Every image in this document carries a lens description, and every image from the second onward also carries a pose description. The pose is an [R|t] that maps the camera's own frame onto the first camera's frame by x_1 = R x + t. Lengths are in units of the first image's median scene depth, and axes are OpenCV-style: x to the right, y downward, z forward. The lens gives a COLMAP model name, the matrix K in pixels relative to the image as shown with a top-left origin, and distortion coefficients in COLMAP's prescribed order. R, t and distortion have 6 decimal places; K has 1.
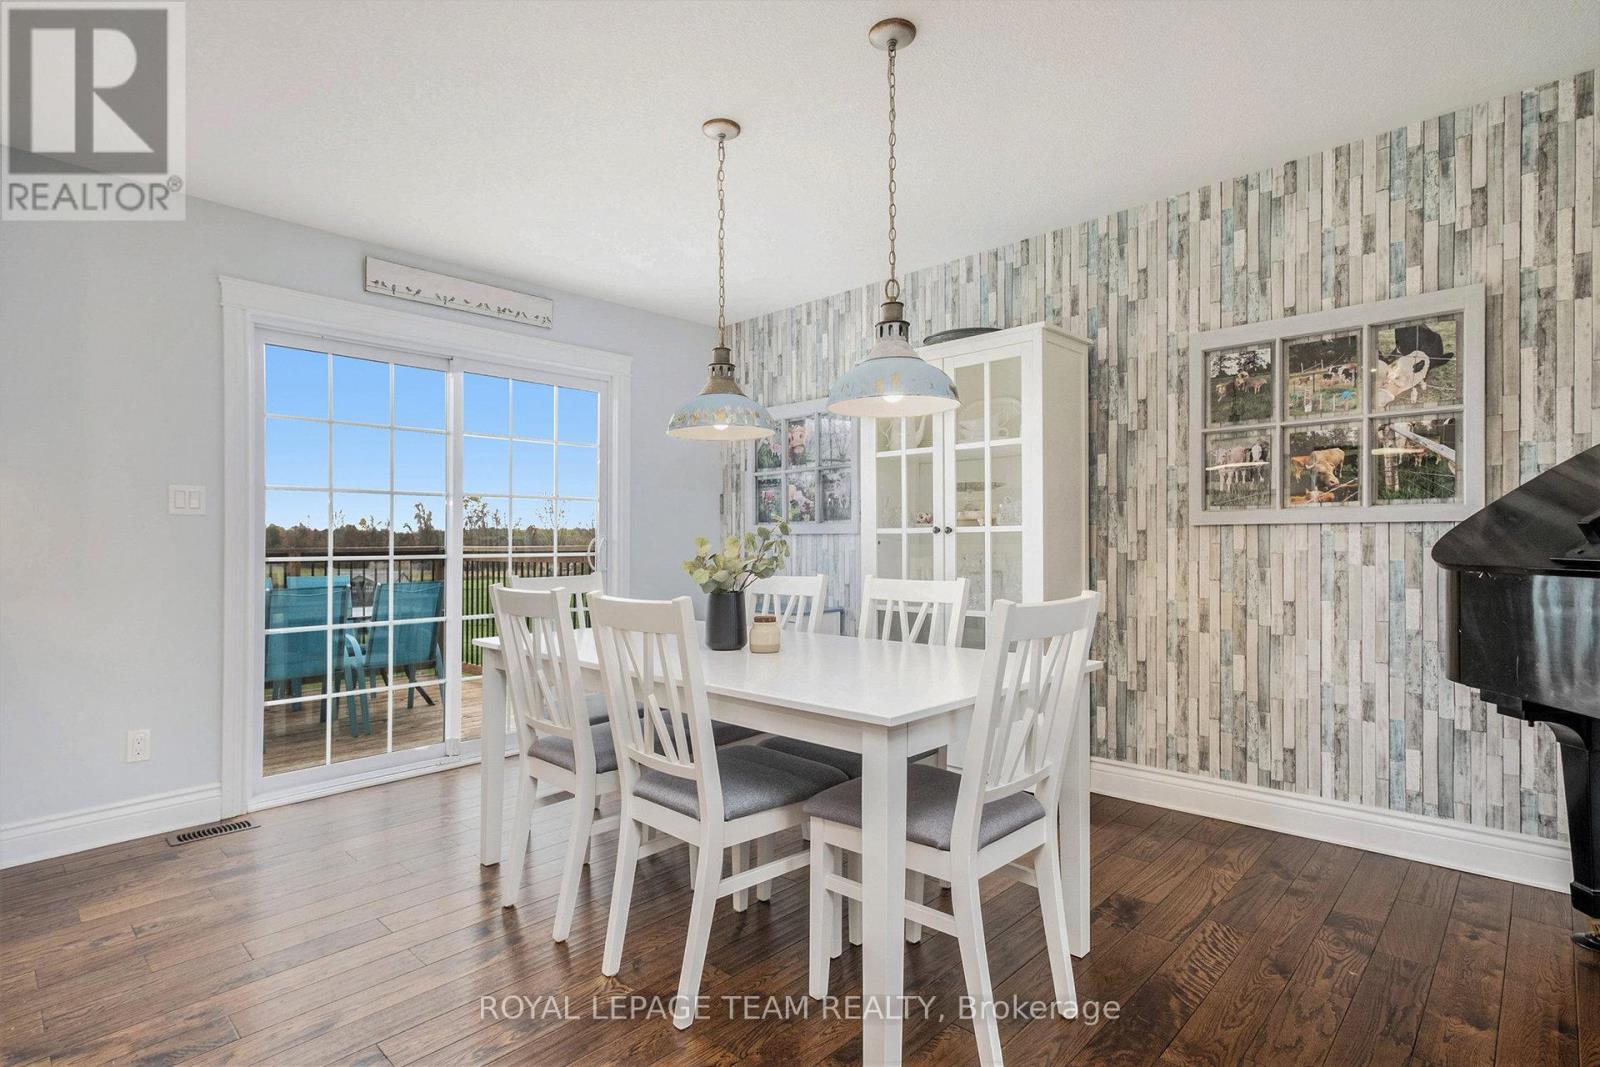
lens RADIAL K [[791.6, 0, 801.0], [0, 791.6, 532.0], [0, 0, 1]] dist [0.014927, 0.001257]
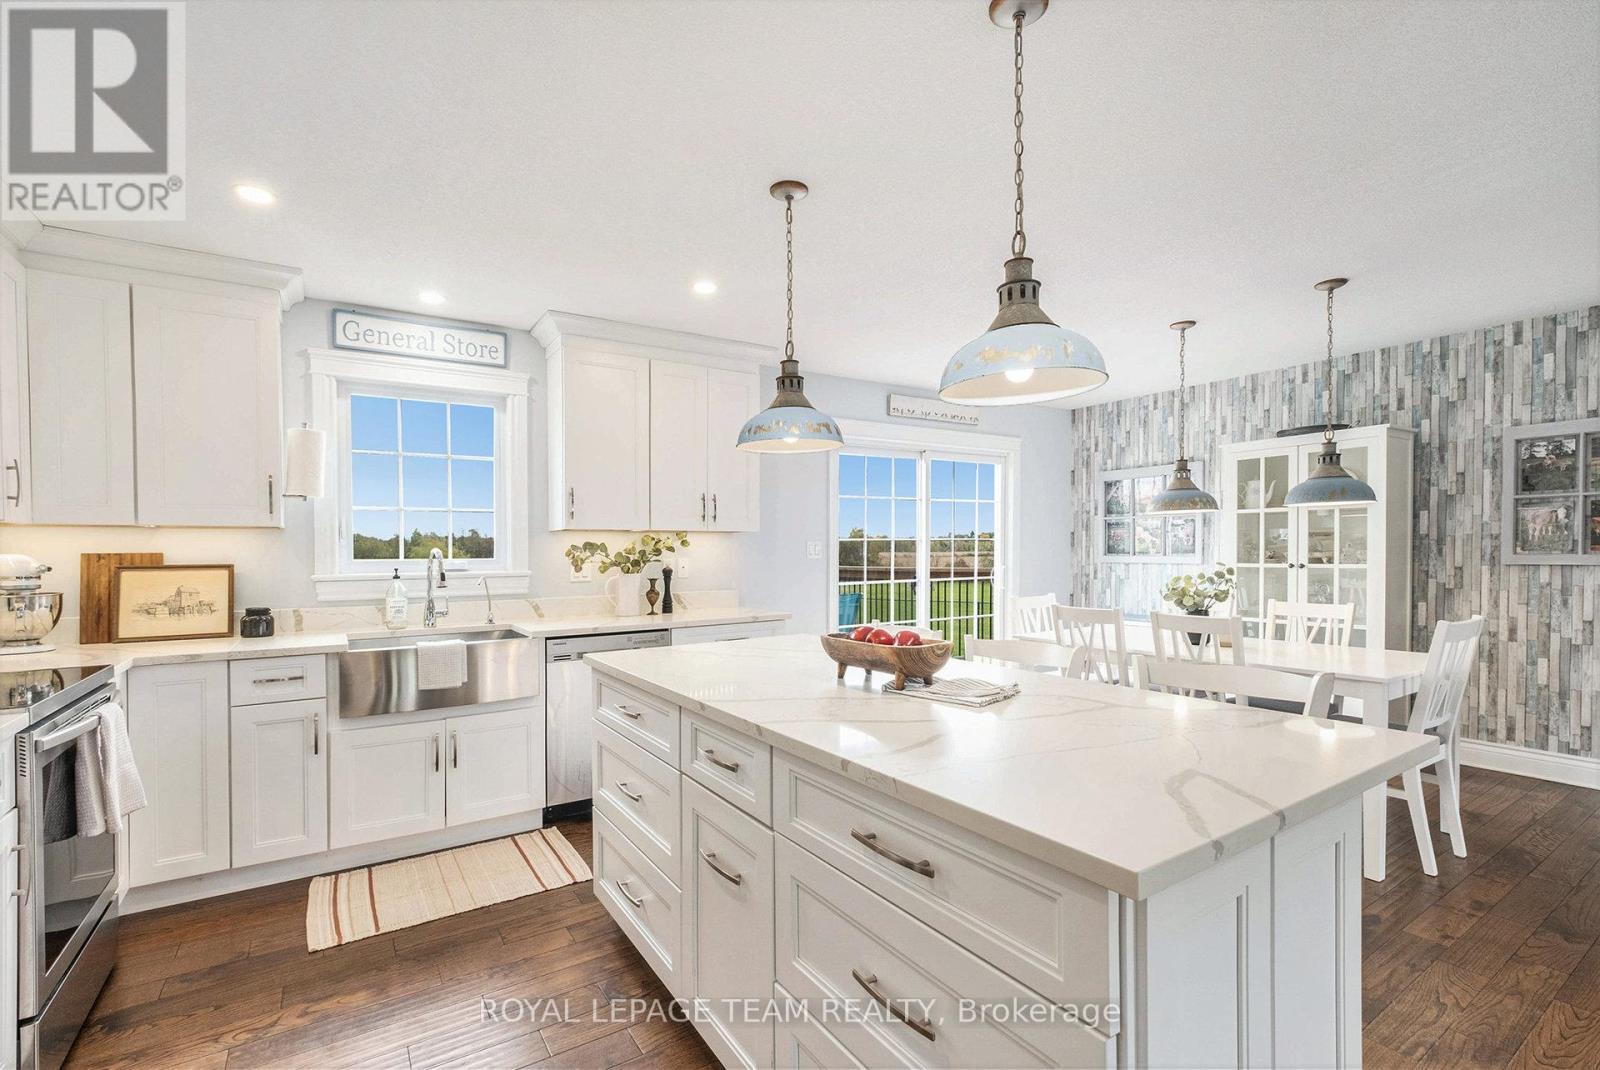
lens RADIAL K [[735.0, 0, 820.4], [0, 735.0, 556.6], [0, 0, 1]] dist [0.000839, -0.000649]
pose [[0.973019, 0.000981, -0.230721, -0.372848], [0.003272, 0.999832, 0.018053, -0.049151], [0.230700, -0.018321, 0.972852, -0.523915]]
